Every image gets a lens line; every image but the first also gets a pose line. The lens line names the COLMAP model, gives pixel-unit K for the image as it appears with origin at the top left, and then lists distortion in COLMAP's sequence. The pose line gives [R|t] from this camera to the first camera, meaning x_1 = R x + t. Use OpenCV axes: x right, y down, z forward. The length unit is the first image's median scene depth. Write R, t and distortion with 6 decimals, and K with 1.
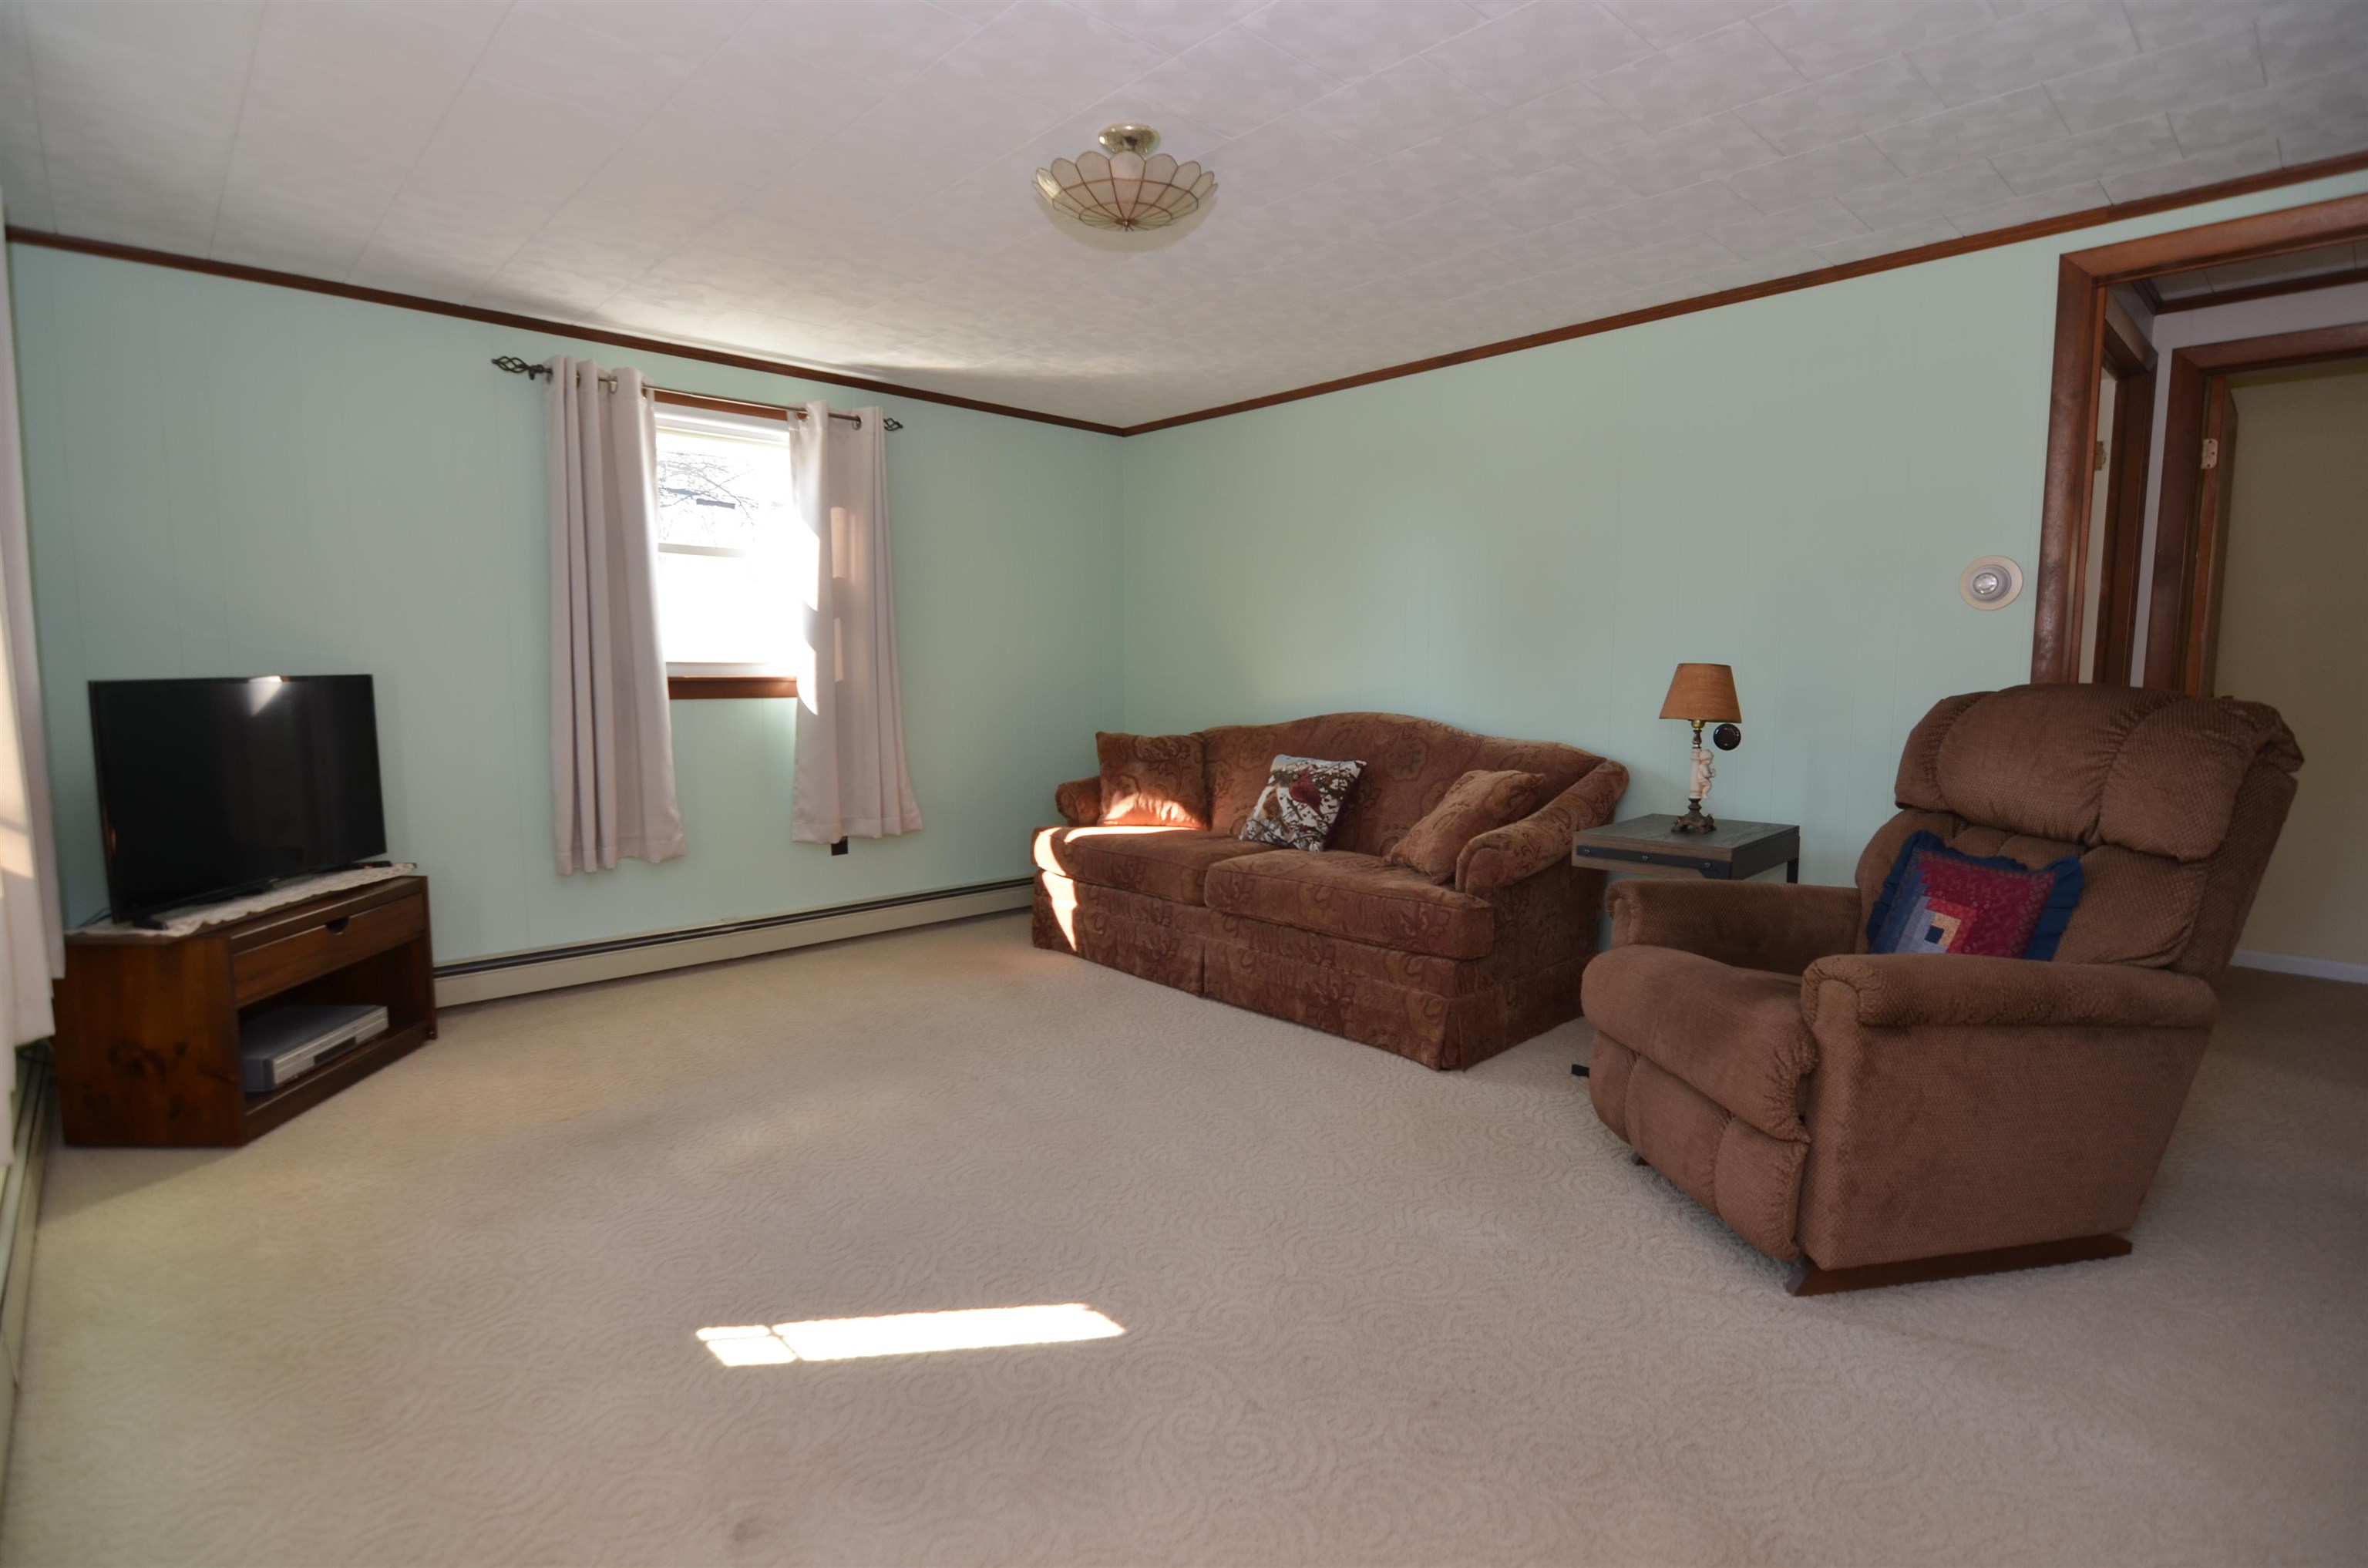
lens RADIAL K [[1152.3, 0, 1188.1], [0, 1152.3, 799.6], [0, 0, 1]] dist [-0.016137, -0.000544]
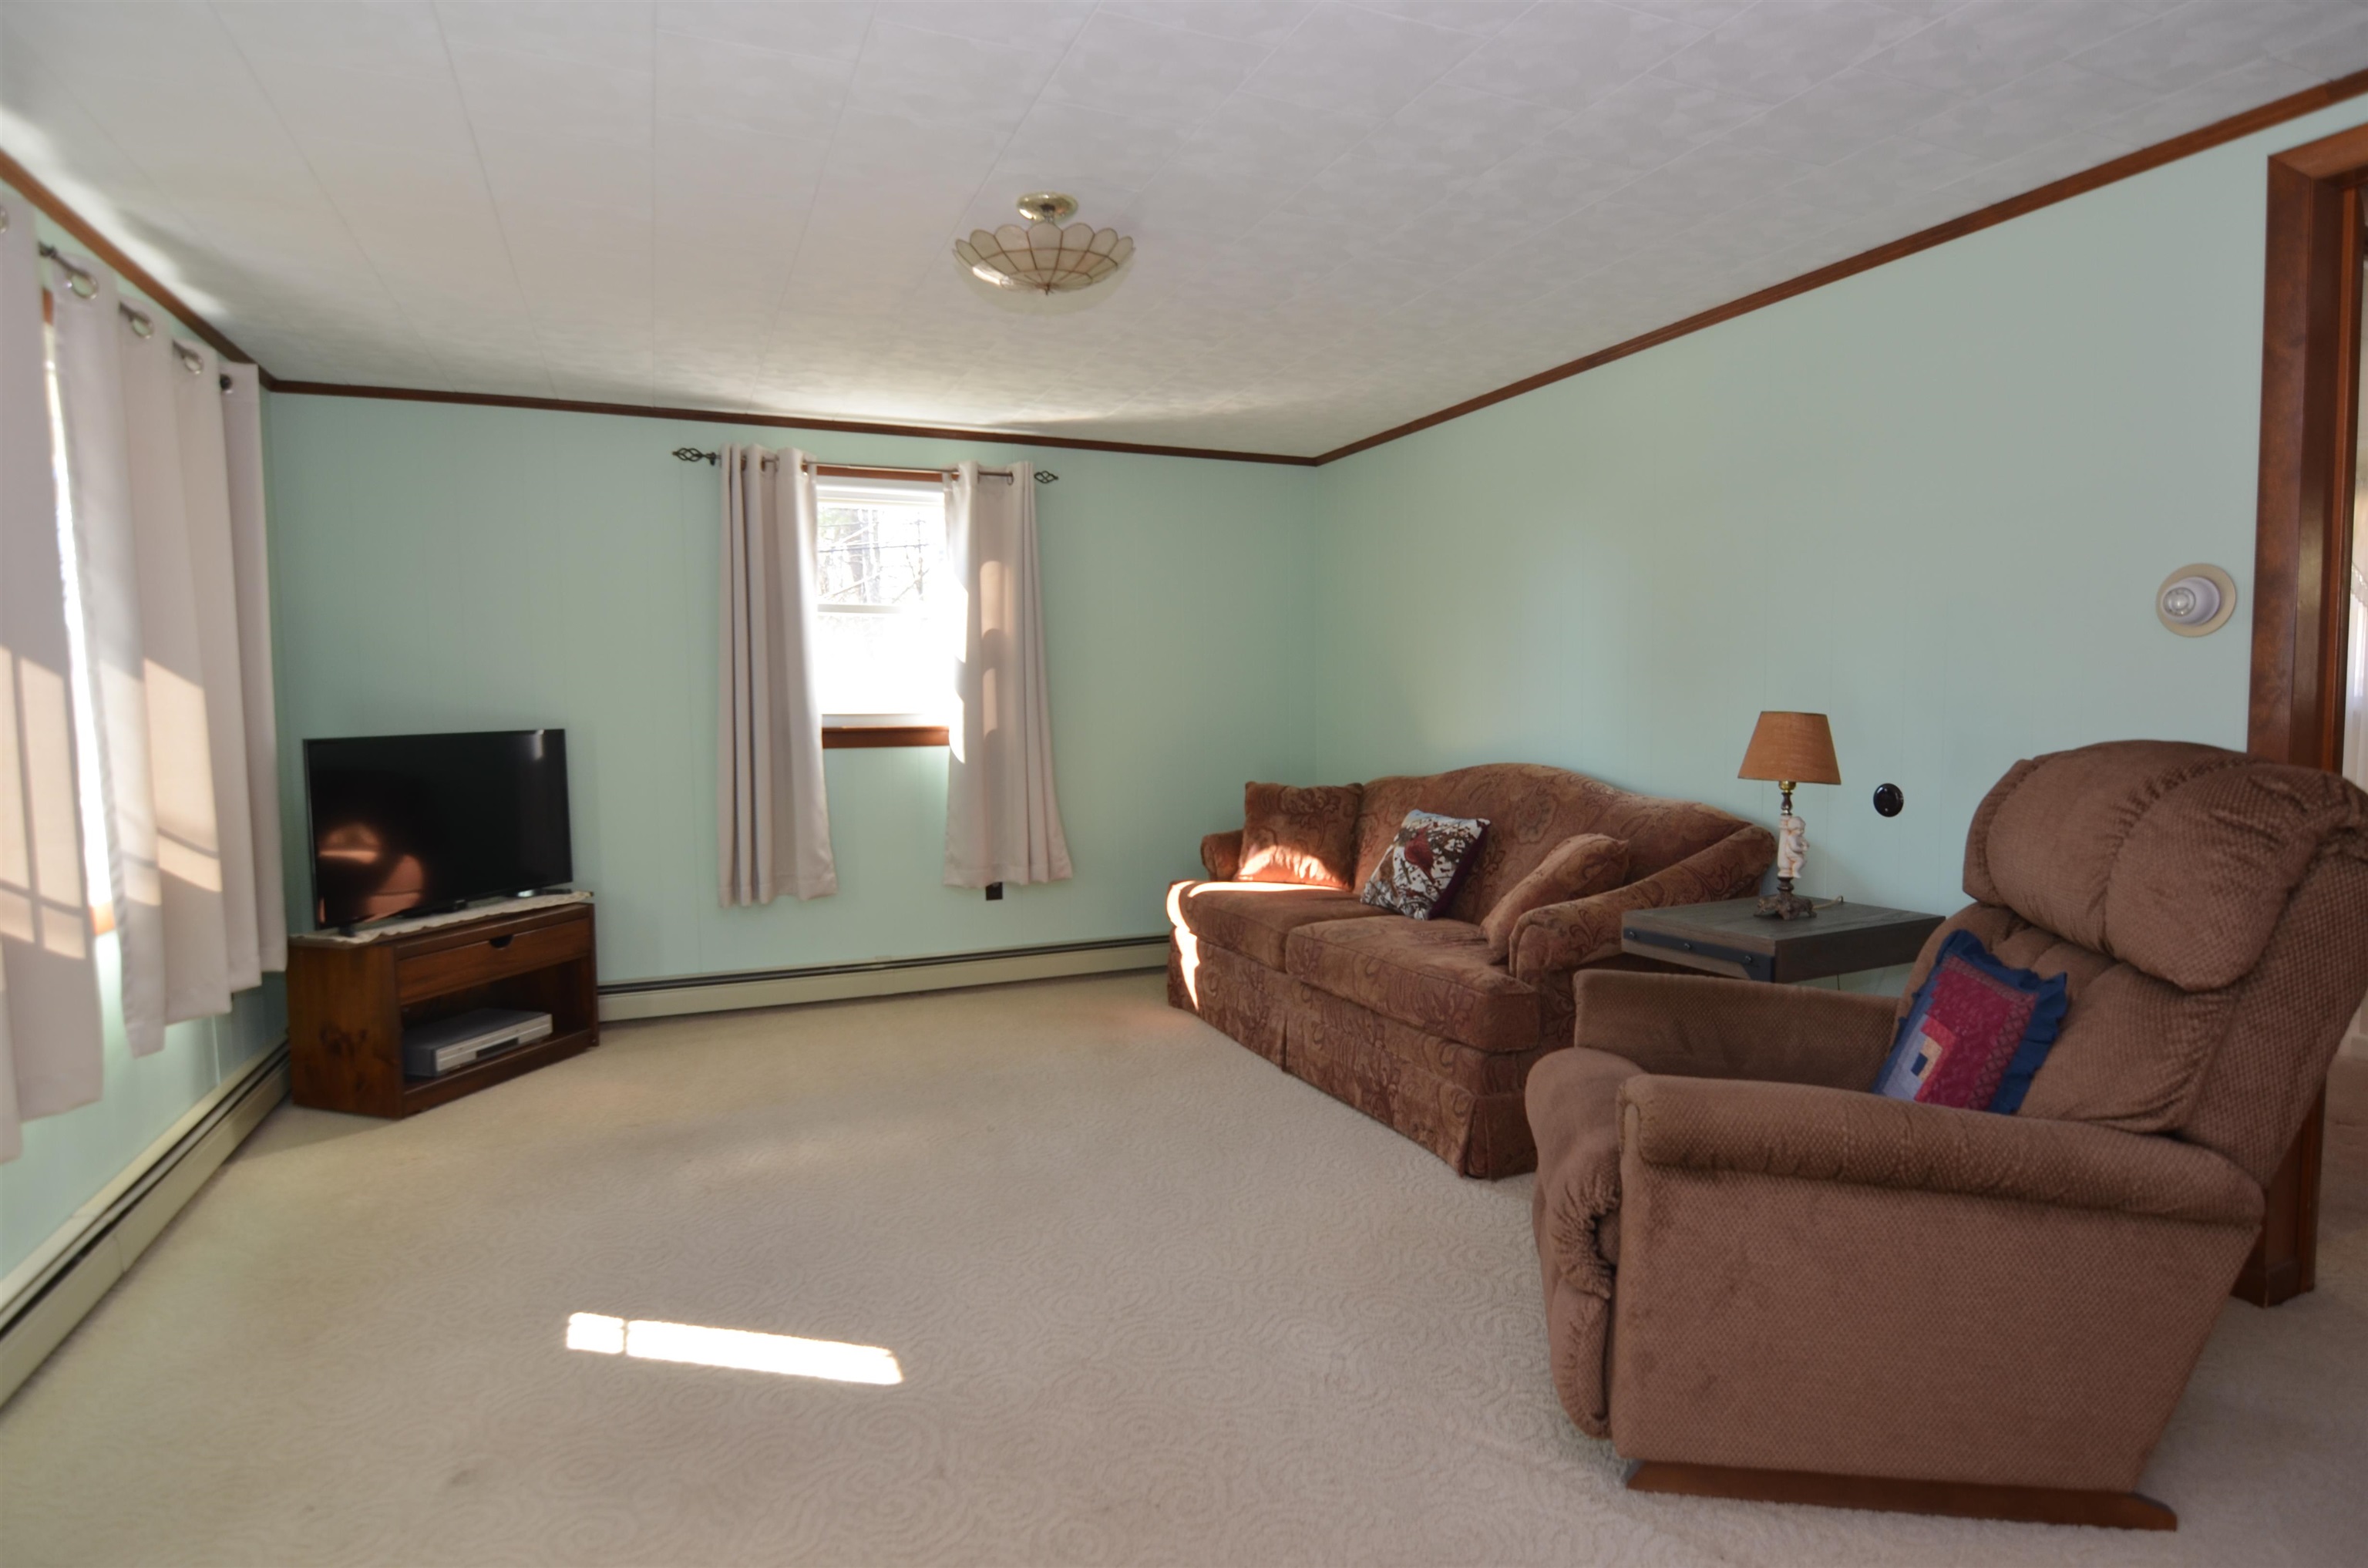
lens RADIAL K [[1284.4, 0, 1219.1], [0, 1284.4, 791.7], [0, 0, 1]] dist [-0.003264, -0.013358]
pose [[0.936464, 0.013464, -0.350506, 0.324605], [-0.027832, 0.998965, -0.035986, -0.014491], [0.349659, 0.043455, 0.935869, 0.007416]]
